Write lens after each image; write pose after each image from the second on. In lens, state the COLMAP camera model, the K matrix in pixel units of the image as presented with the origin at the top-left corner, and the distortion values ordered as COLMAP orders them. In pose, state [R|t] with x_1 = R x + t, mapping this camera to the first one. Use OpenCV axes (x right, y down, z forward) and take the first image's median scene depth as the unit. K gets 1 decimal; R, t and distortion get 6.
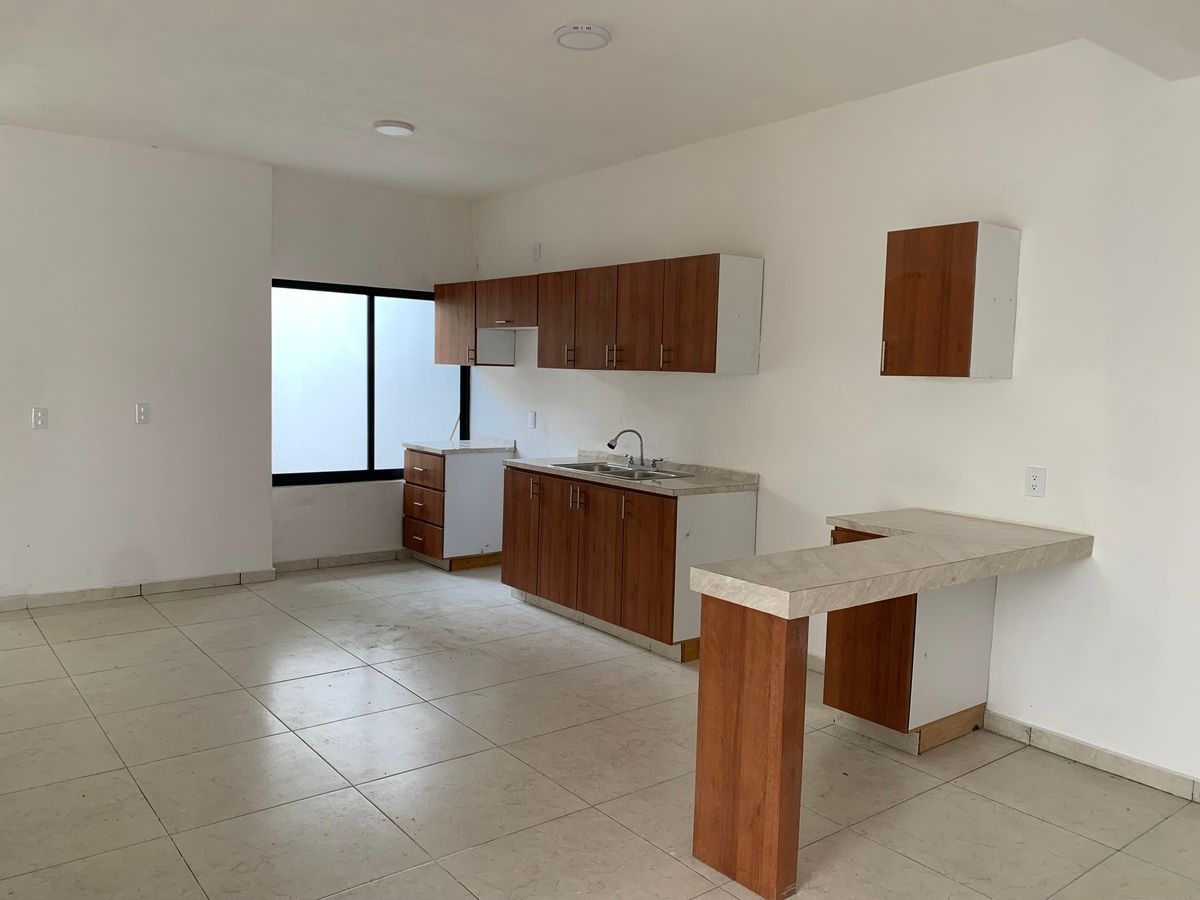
lens RADIAL K [[932.7, 0, 589.1], [0, 932.7, 453.0], [0, 0, 1]] dist [0.042793, -0.049708]
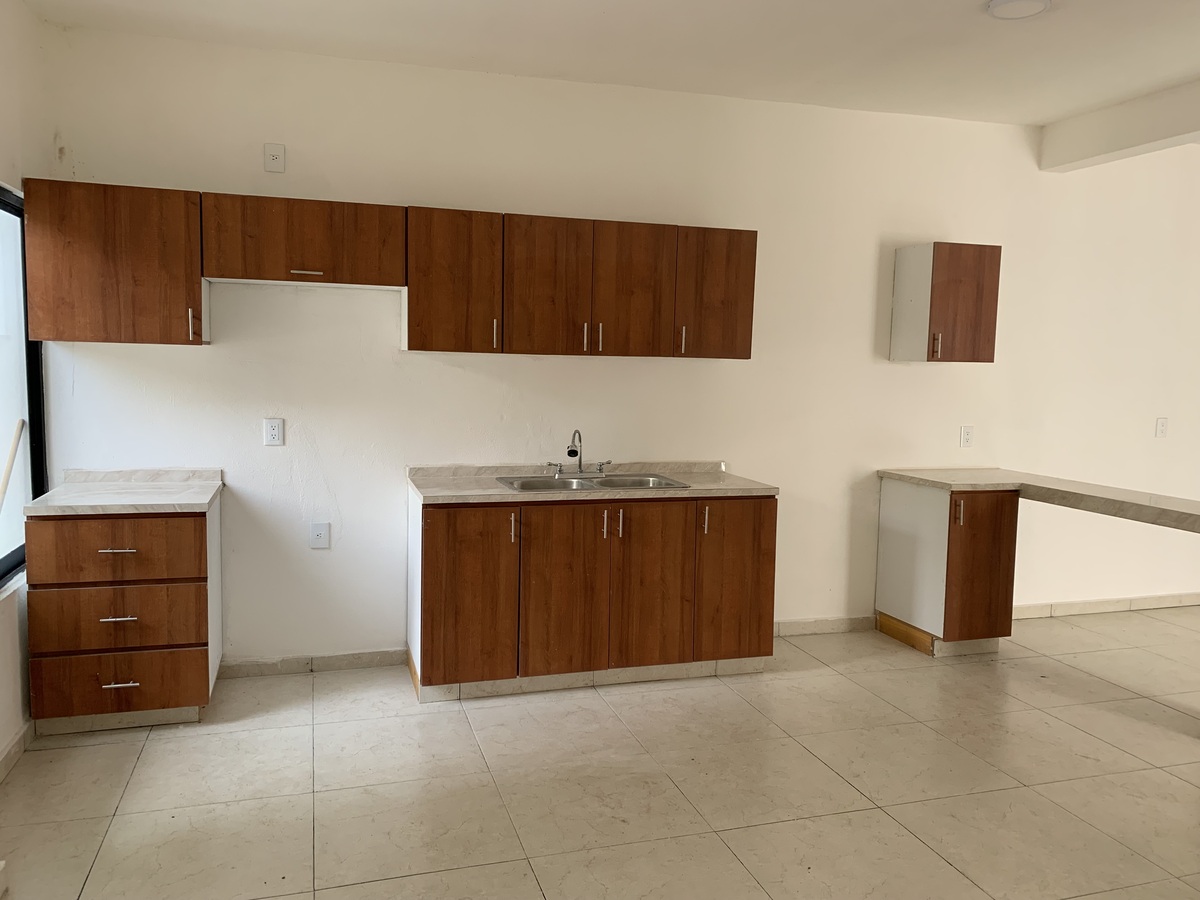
lens RADIAL K [[932.7, 0, 599.3], [0, 932.7, 442.4], [0, 0, 1]] dist [0.042793, -0.049708]
pose [[0.337561, -0.109927, 0.934863, -0.668682], [0.070796, 0.993310, 0.091237, -0.082339], [-0.938638, 0.035386, 0.343085, 0.686948]]
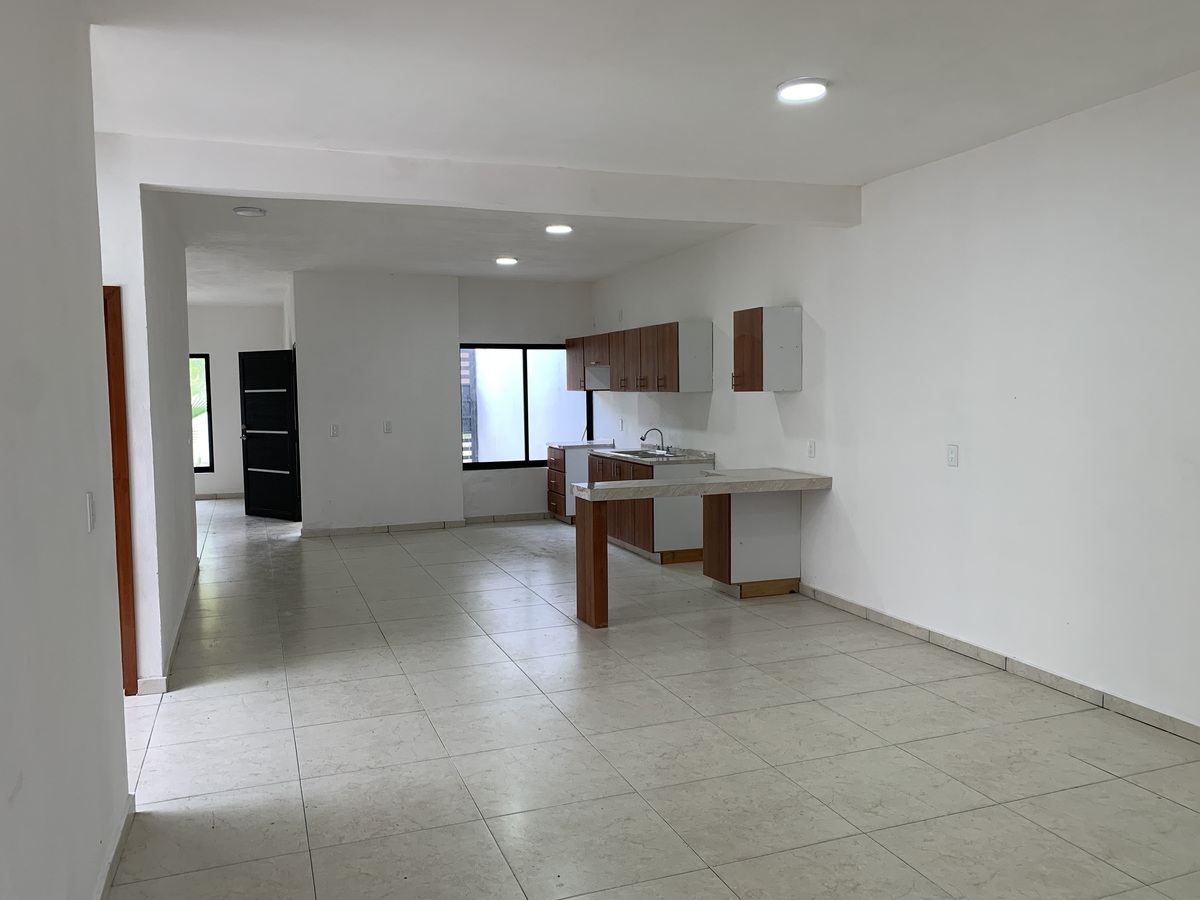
lens RADIAL K [[932.7, 0, 607.6], [0, 932.7, 450.7], [0, 0, 1]] dist [0.042793, -0.049708]
pose [[0.957548, -0.007671, -0.288172, 0.416148], [-0.001319, 0.999519, -0.030989, 0.060810], [0.288271, 0.030054, 0.957077, -0.541777]]
